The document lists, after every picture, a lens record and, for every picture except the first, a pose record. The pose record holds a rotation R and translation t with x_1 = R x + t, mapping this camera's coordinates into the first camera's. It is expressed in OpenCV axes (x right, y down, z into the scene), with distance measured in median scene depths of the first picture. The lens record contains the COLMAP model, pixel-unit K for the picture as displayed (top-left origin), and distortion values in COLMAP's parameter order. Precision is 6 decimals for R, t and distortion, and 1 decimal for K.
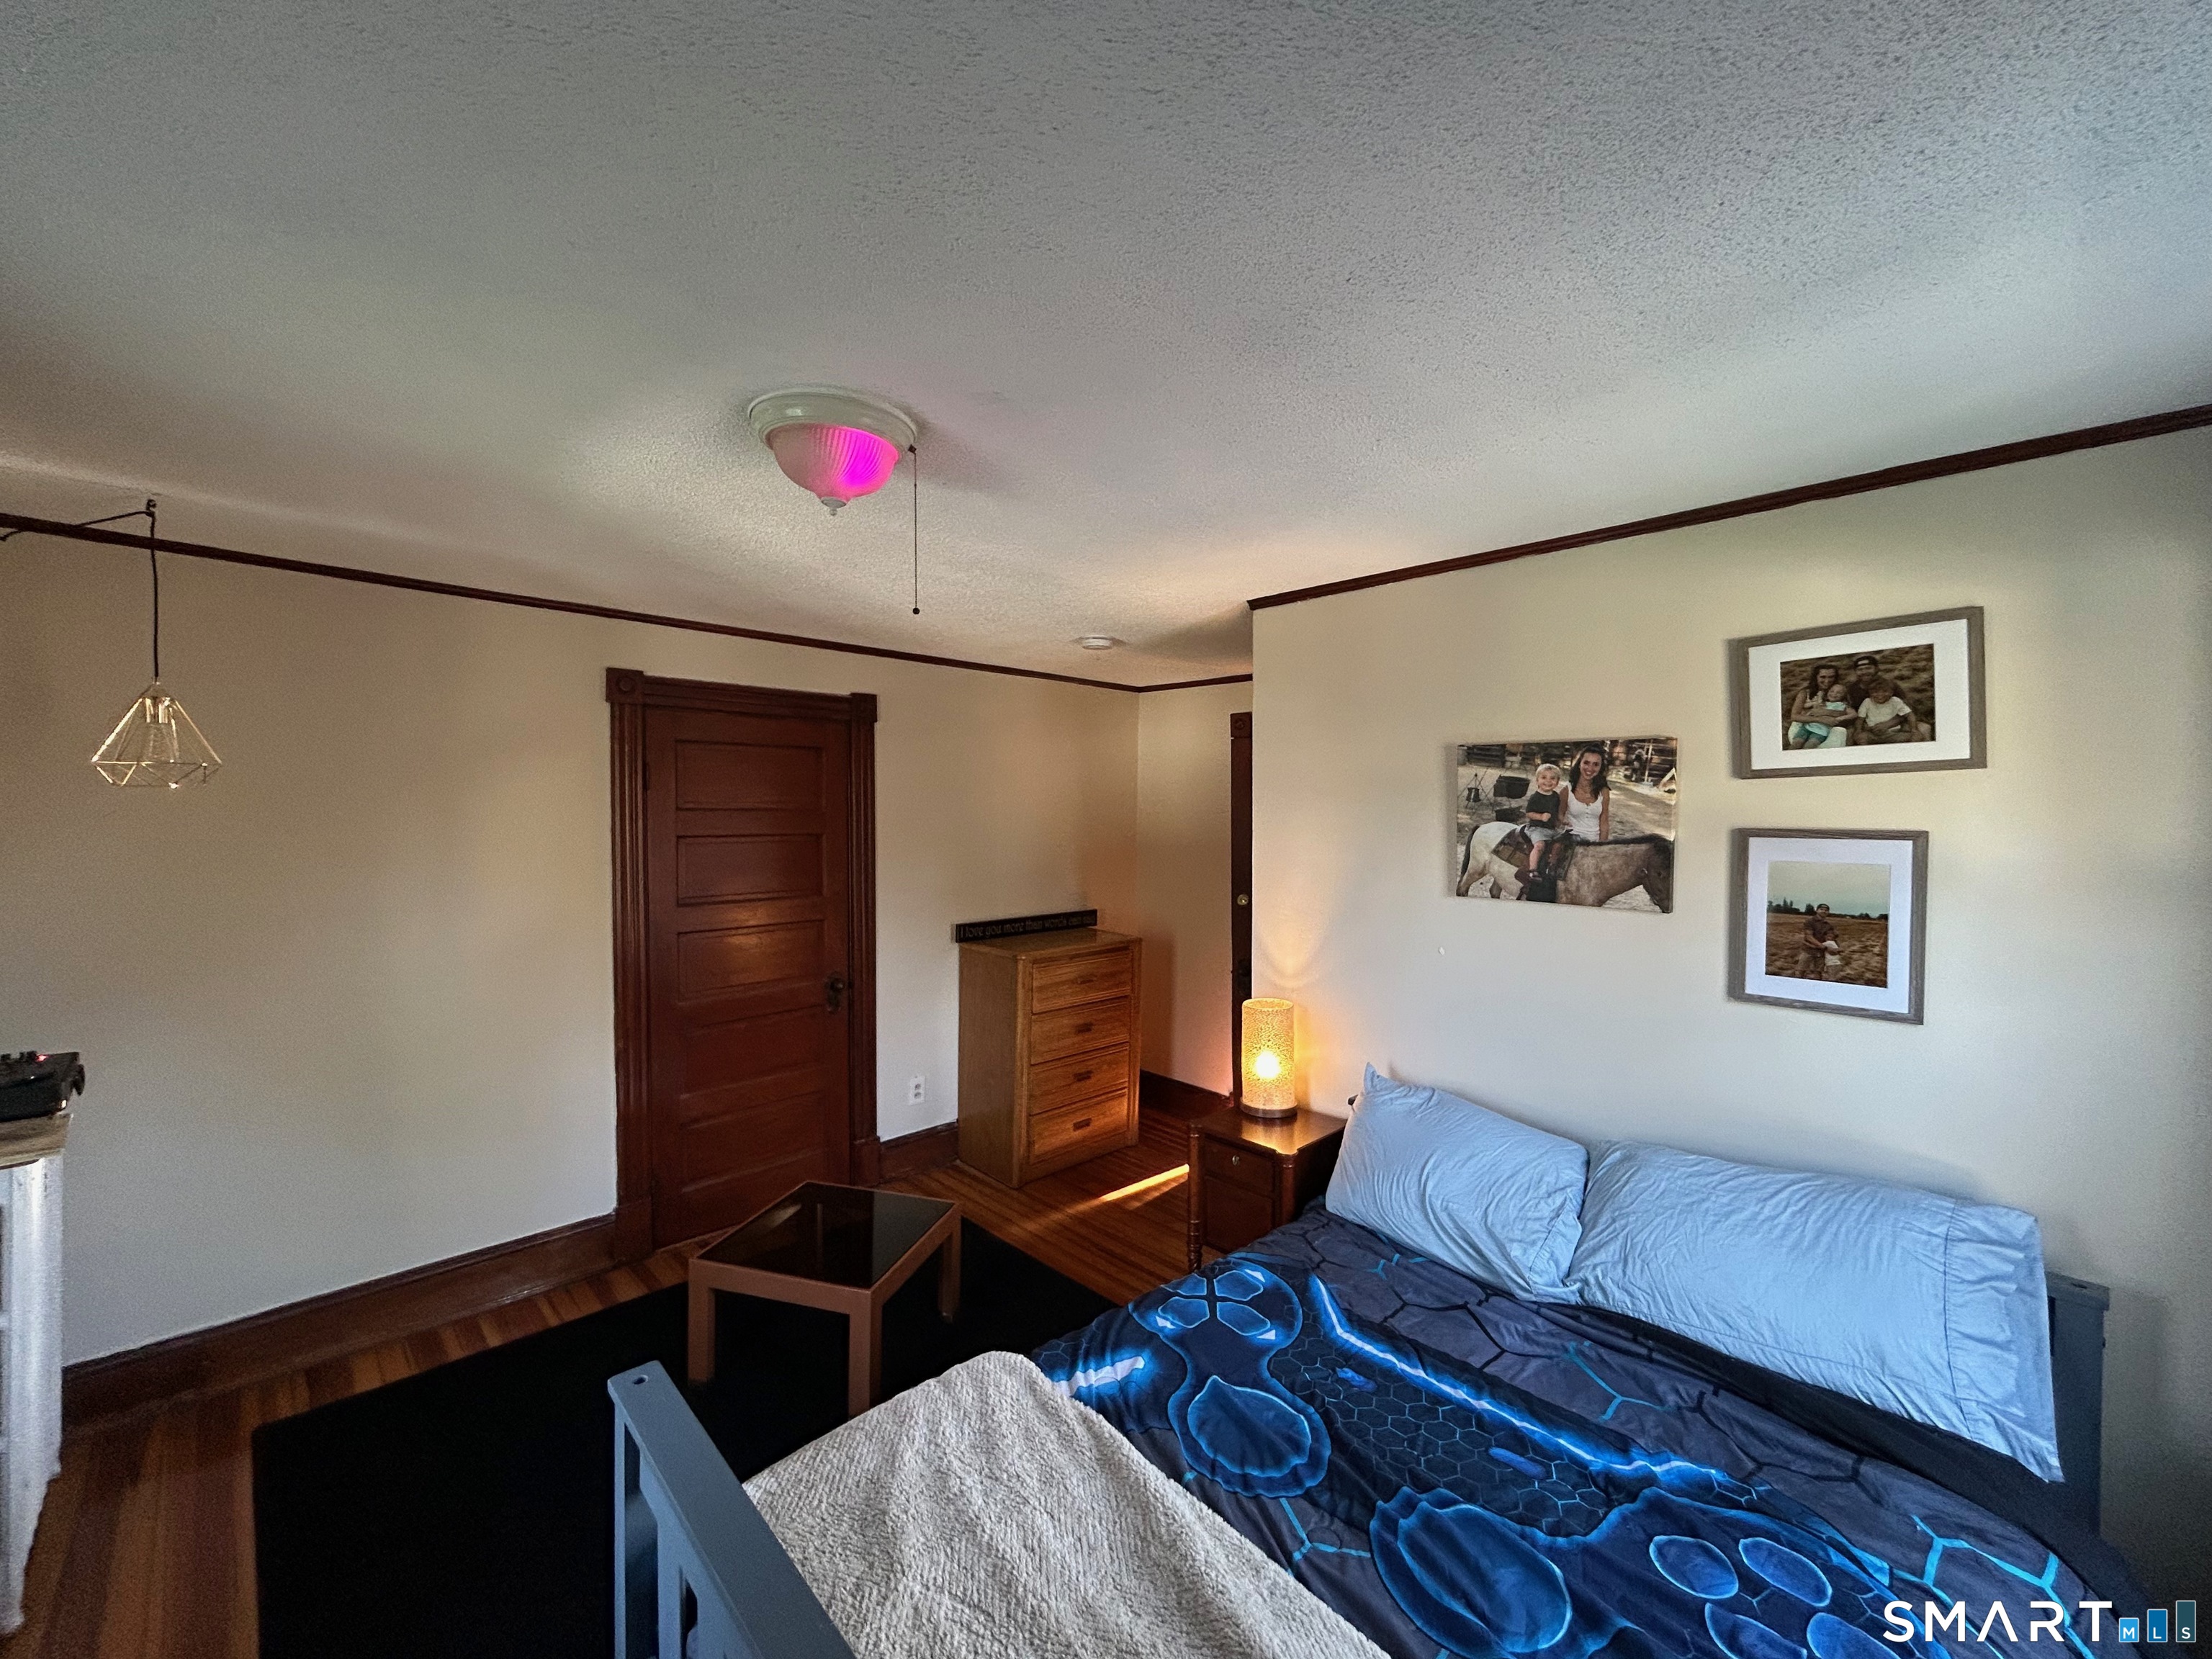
lens RADIAL K [[898.3, 0, 1099.2], [0, 898.3, 821.1], [0, 0, 1]] dist [-0.003947, -0.000804]
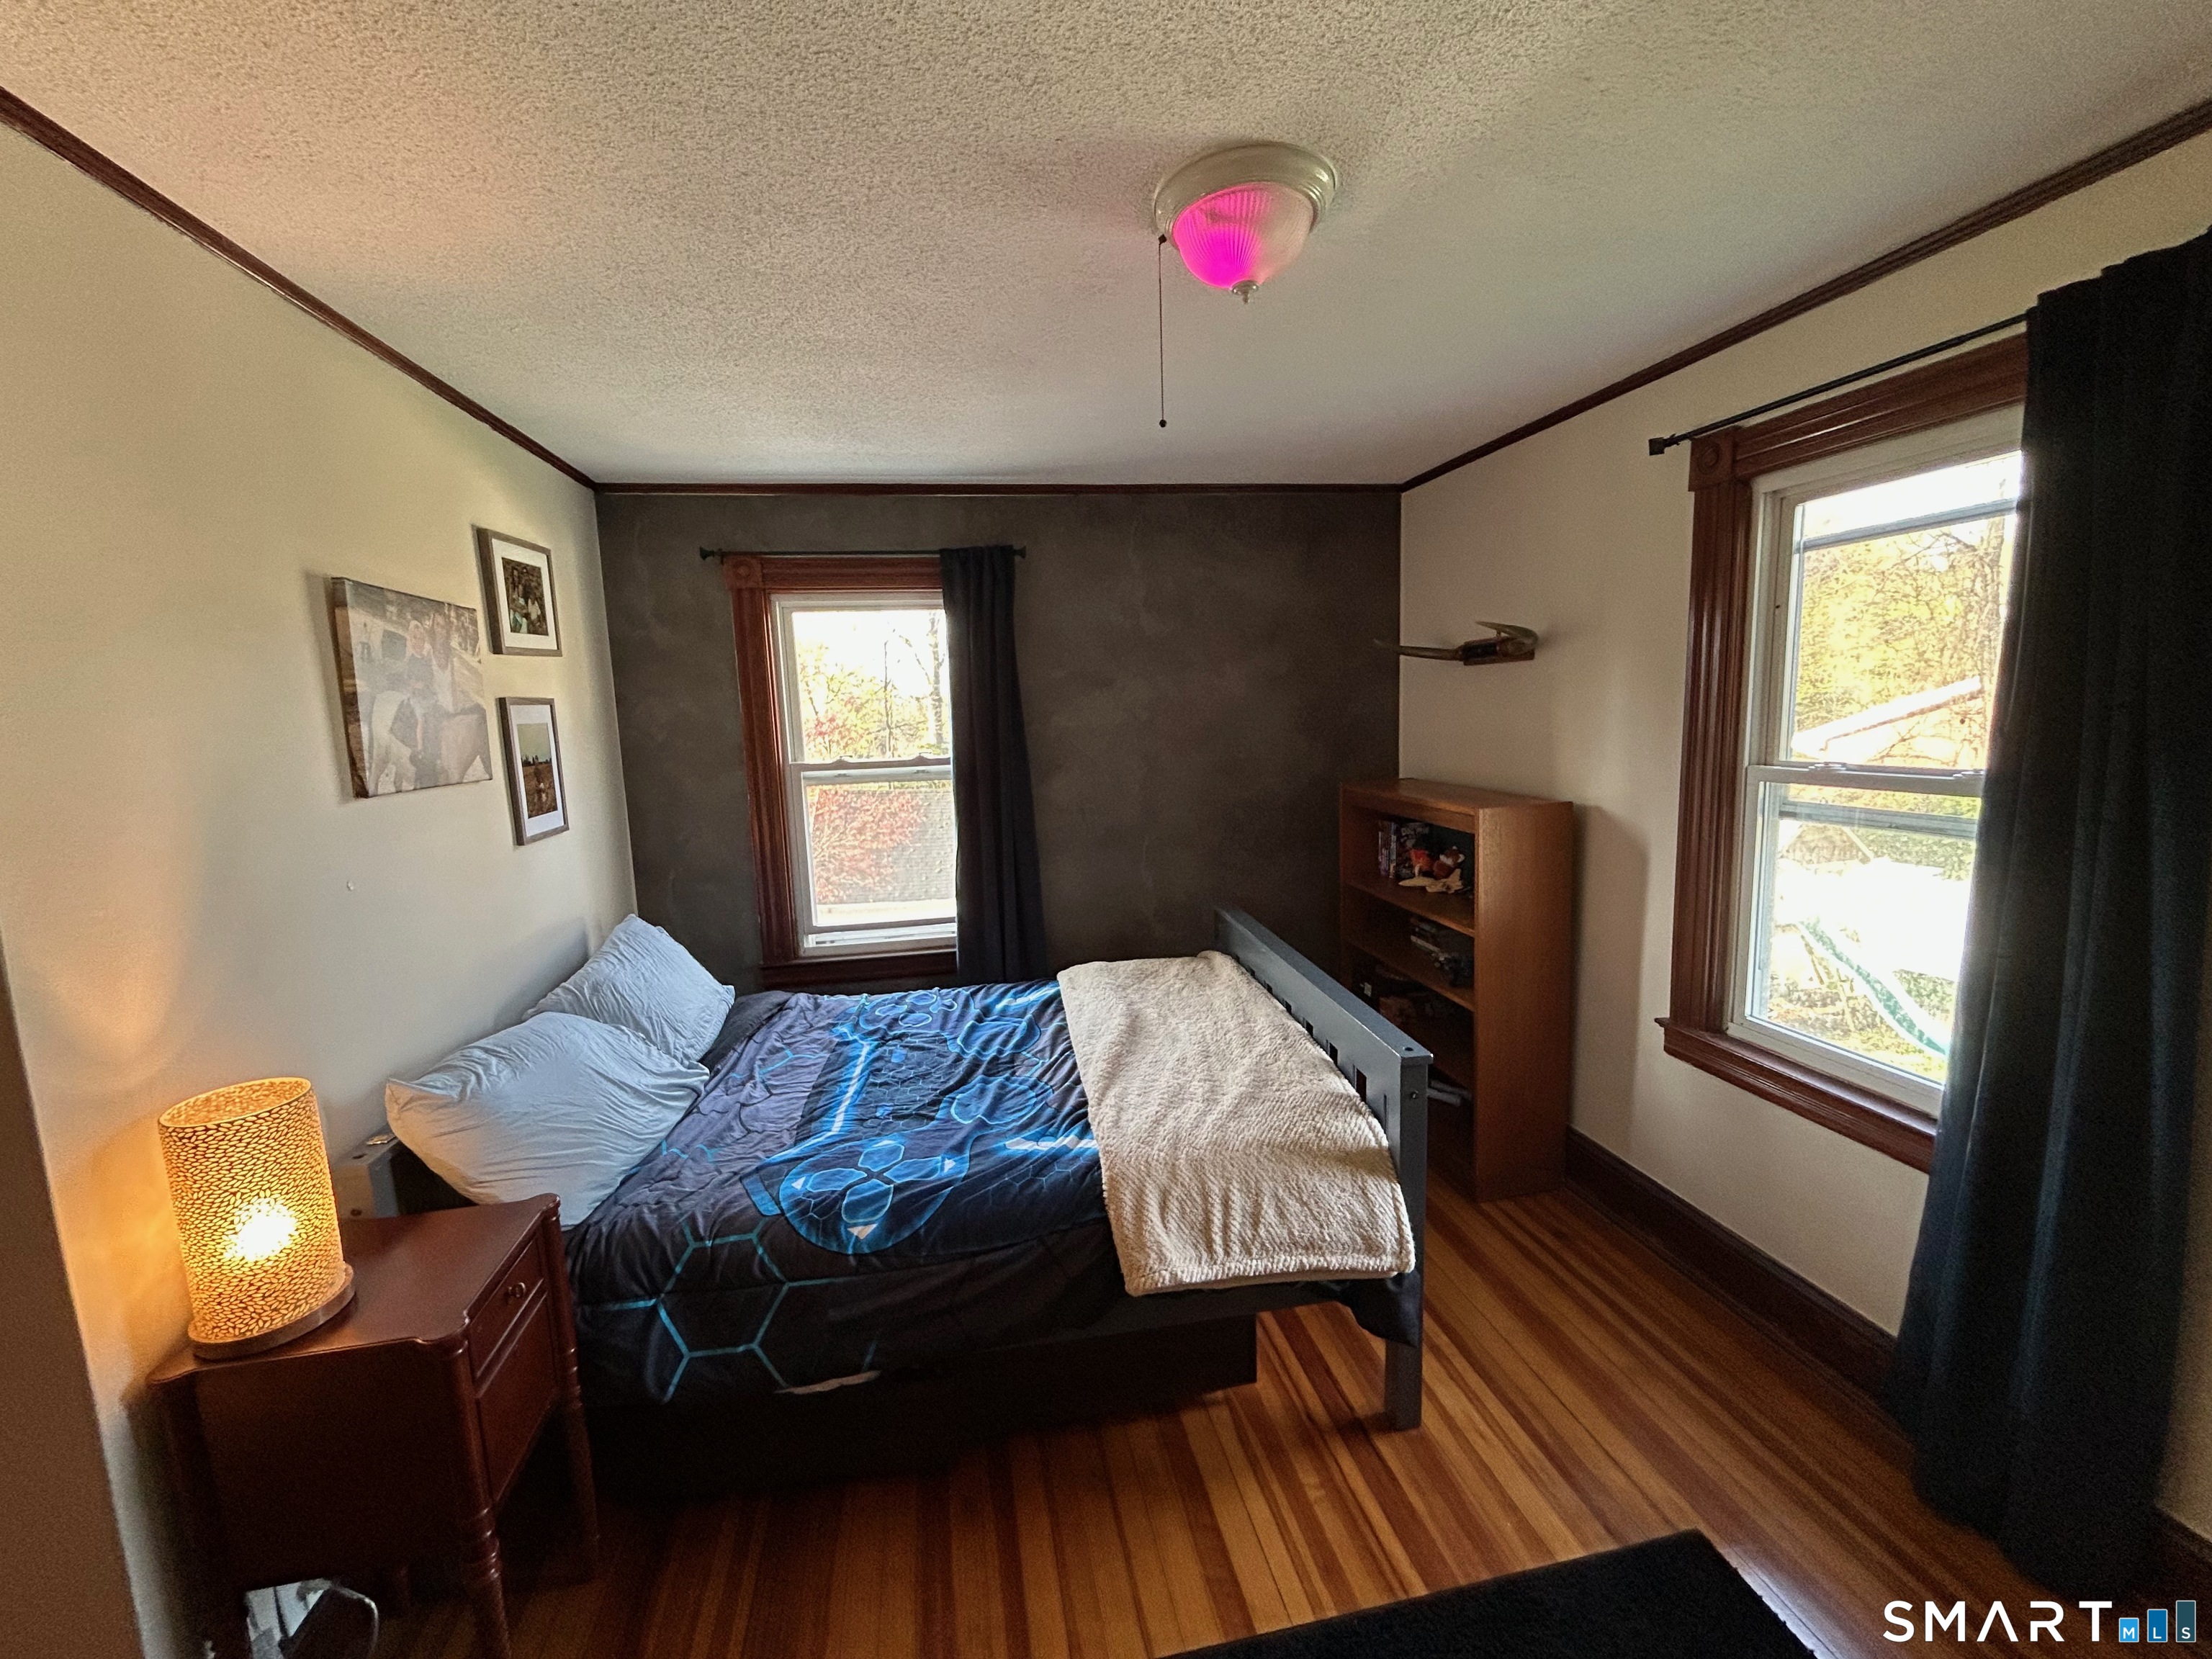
lens RADIAL K [[898.3, 0, 1098.7], [0, 898.3, 829.6], [0, 0, 1]] dist [-0.003947, -0.000804]
pose [[-0.832516, -0.049960, 0.551743, -0.563795], [0.042735, 0.987167, 0.153869, 0.030080], [-0.552350, 0.151678, -0.819697, 1.544575]]
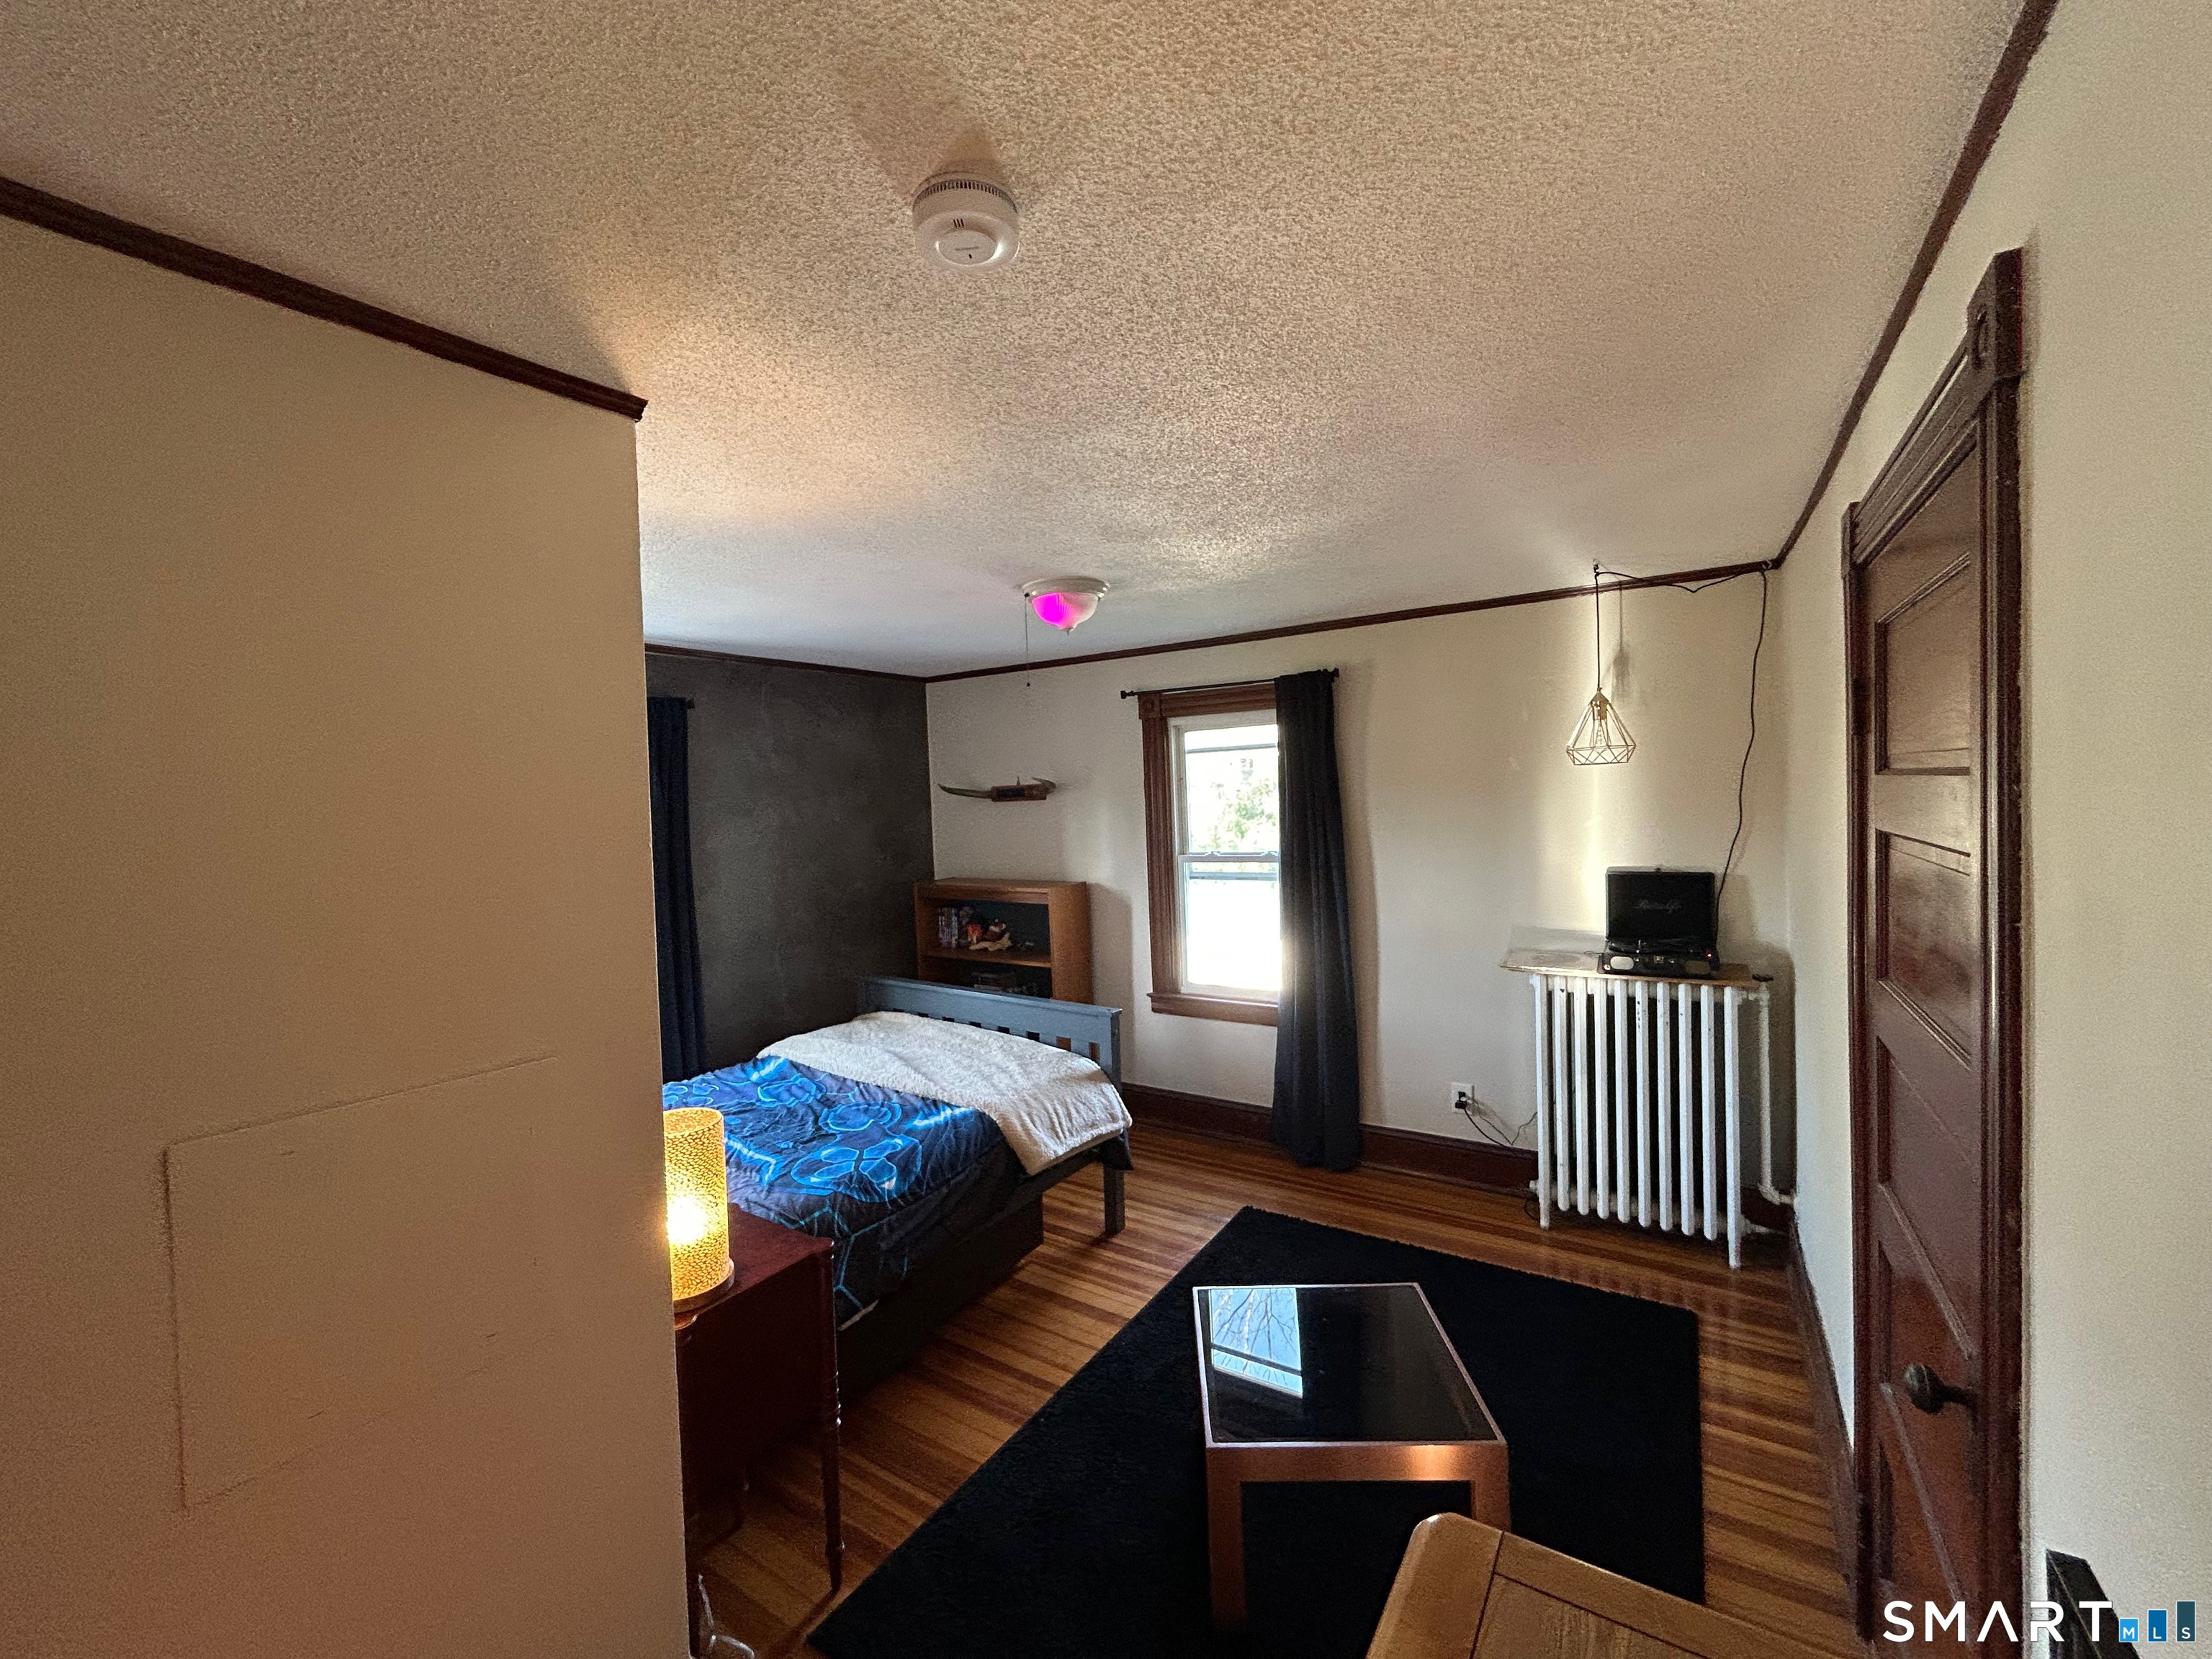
lens RADIAL K [[898.3, 0, 1102.6], [0, 898.3, 826.6], [0, 0, 1]] dist [-0.003947, -0.000804]
pose [[-0.974231, 0.036054, -0.222653, 0.049170], [0.025963, 0.998506, 0.048088, -0.027385], [0.224054, 0.041068, -0.973711, 2.306756]]
